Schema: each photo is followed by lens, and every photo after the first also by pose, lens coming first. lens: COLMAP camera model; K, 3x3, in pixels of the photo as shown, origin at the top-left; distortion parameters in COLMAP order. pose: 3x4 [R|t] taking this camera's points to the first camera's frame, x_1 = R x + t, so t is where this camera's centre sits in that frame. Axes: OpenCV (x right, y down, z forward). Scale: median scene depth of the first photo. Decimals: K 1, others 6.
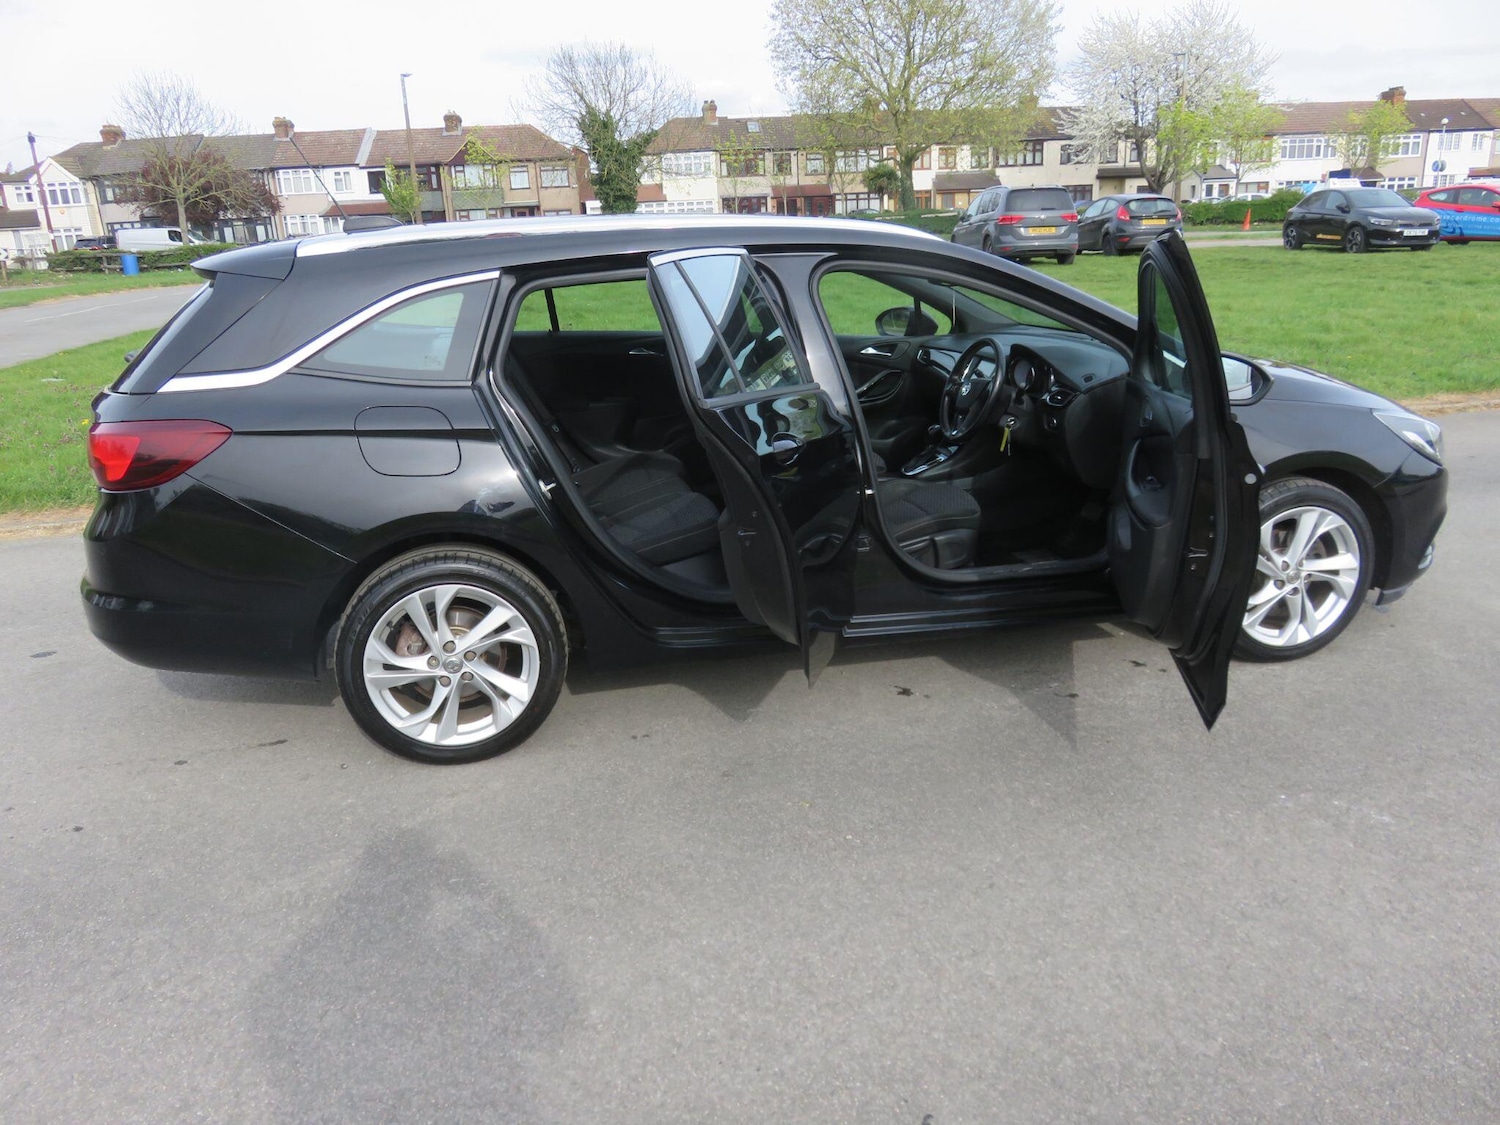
lens RADIAL K [[1156.0, 0, 749.3], [0, 1156.0, 577.1], [0, 0, 1]] dist [-0.010045, 0.005876]
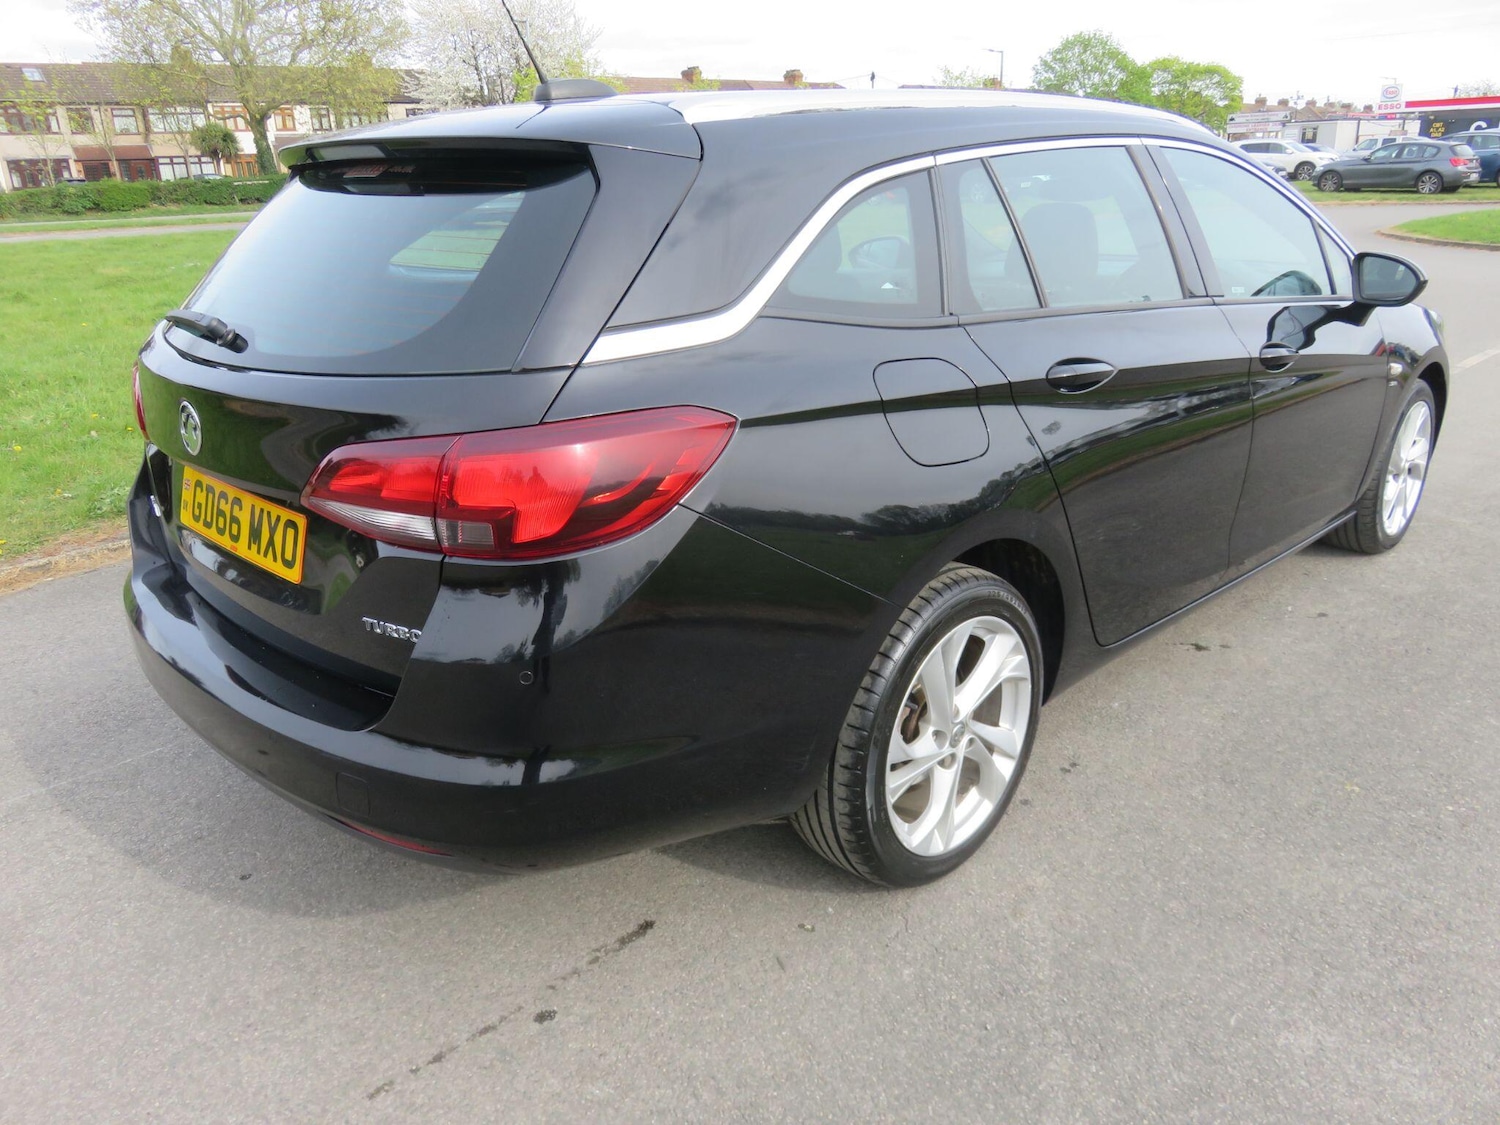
lens RADIAL K [[1191.8, 0, 751.0], [0, 1191.8, 530.5], [0, 0, 1]] dist [-0.003744, 0.001499]
pose [[0.849094, -0.146832, 0.507425, -0.195775], [0.158218, 0.987183, 0.020906, -0.022347], [-0.503991, 0.062532, 0.861442, 0.131597]]
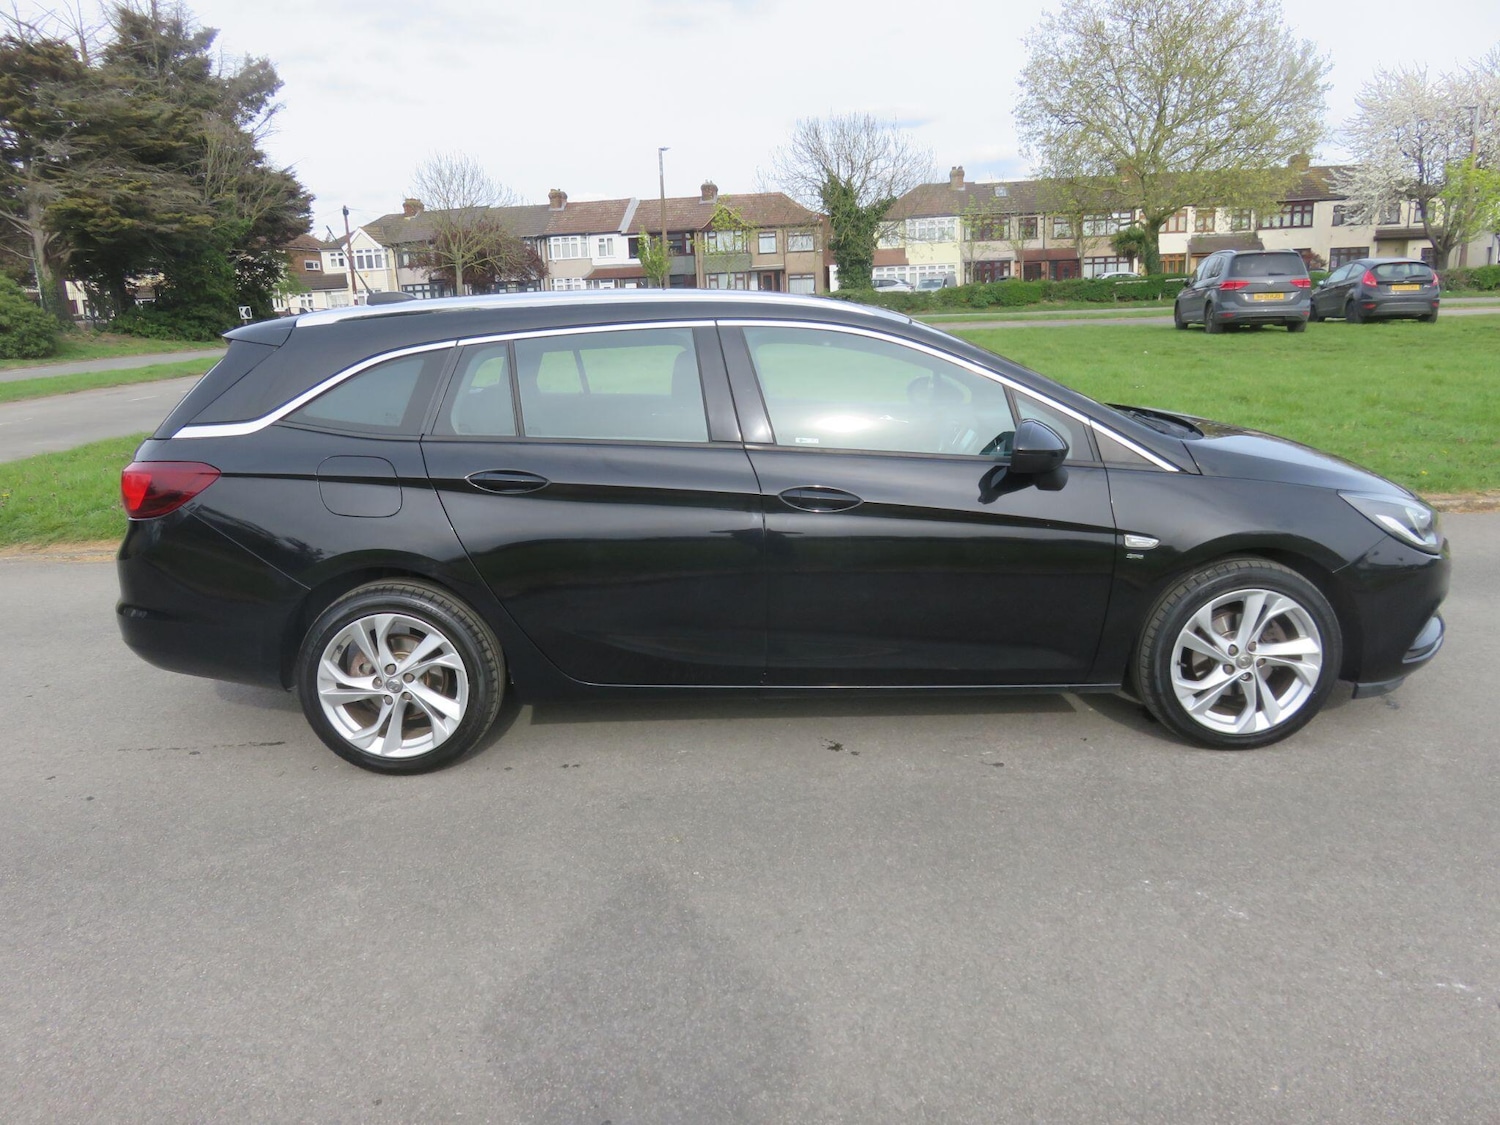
lens RADIAL K [[1156.0, 0, 749.3], [0, 1156.0, 577.1], [0, 0, 1]] dist [-0.010045, 0.005876]
pose [[0.976272, 0.054250, -0.209644, 0.088556], [-0.064695, 0.996966, -0.043287, -0.000763], [0.206659, 0.055823, 0.976819, -0.010544]]
